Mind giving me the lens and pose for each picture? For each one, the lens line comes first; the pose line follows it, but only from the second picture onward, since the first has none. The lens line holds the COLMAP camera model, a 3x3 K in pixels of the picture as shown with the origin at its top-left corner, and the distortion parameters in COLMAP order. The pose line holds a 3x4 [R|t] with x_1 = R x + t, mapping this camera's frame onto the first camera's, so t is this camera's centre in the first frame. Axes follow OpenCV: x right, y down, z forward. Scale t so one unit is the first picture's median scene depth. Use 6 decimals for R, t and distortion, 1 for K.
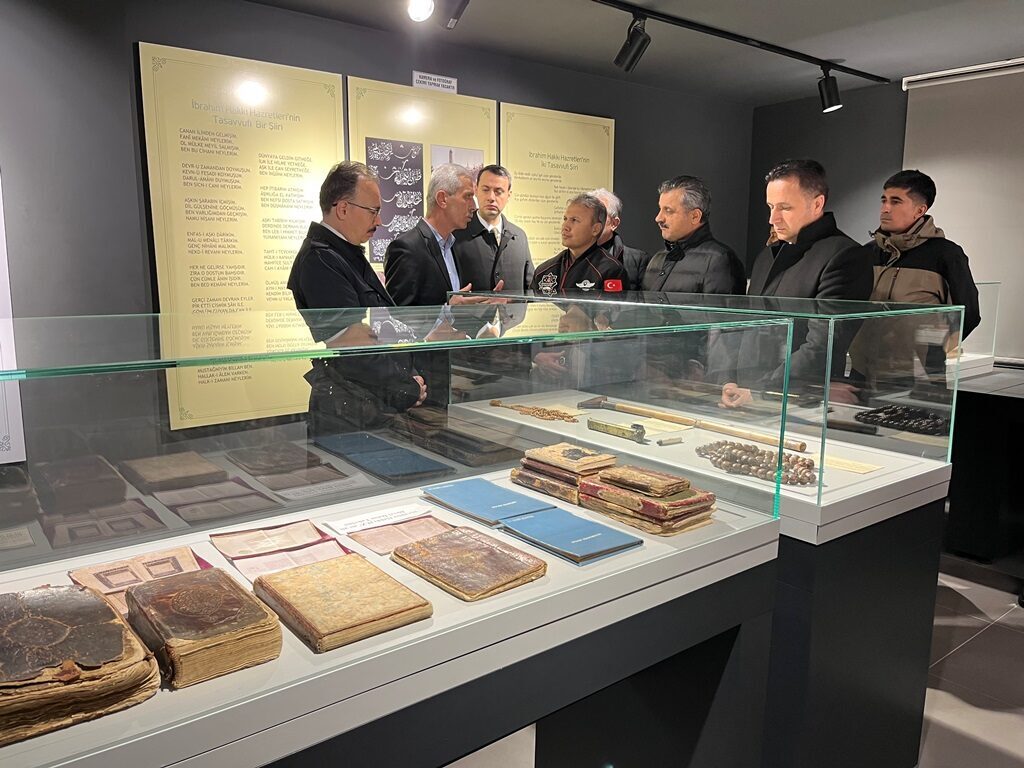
lens RADIAL K [[789.0, 0, 514.9], [0, 789.0, 388.2], [0, 0, 1]] dist [0.064757, -0.042159]
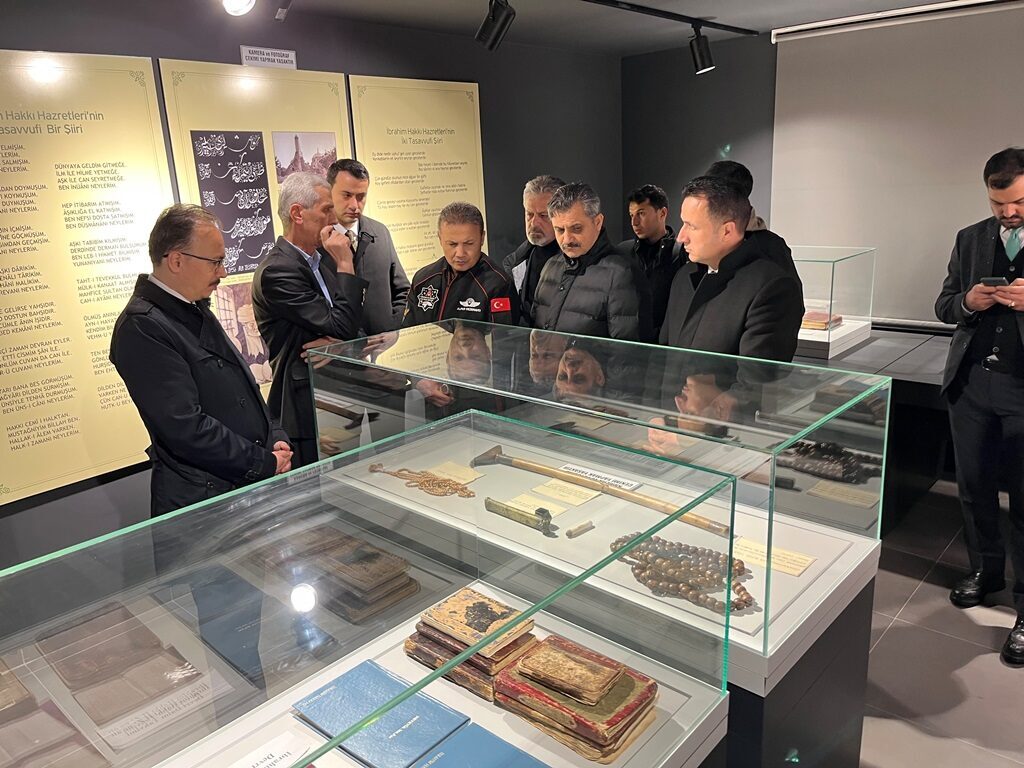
lens RADIAL K [[789.0, 0, 510.1], [0, 789.0, 378.4], [0, 0, 1]] dist [0.064757, -0.042159]
pose [[0.985911, -0.084615, 0.144292, 0.002147], [0.071069, 0.992784, 0.096582, -0.109815], [-0.151423, -0.084967, 0.984810, 0.086899]]
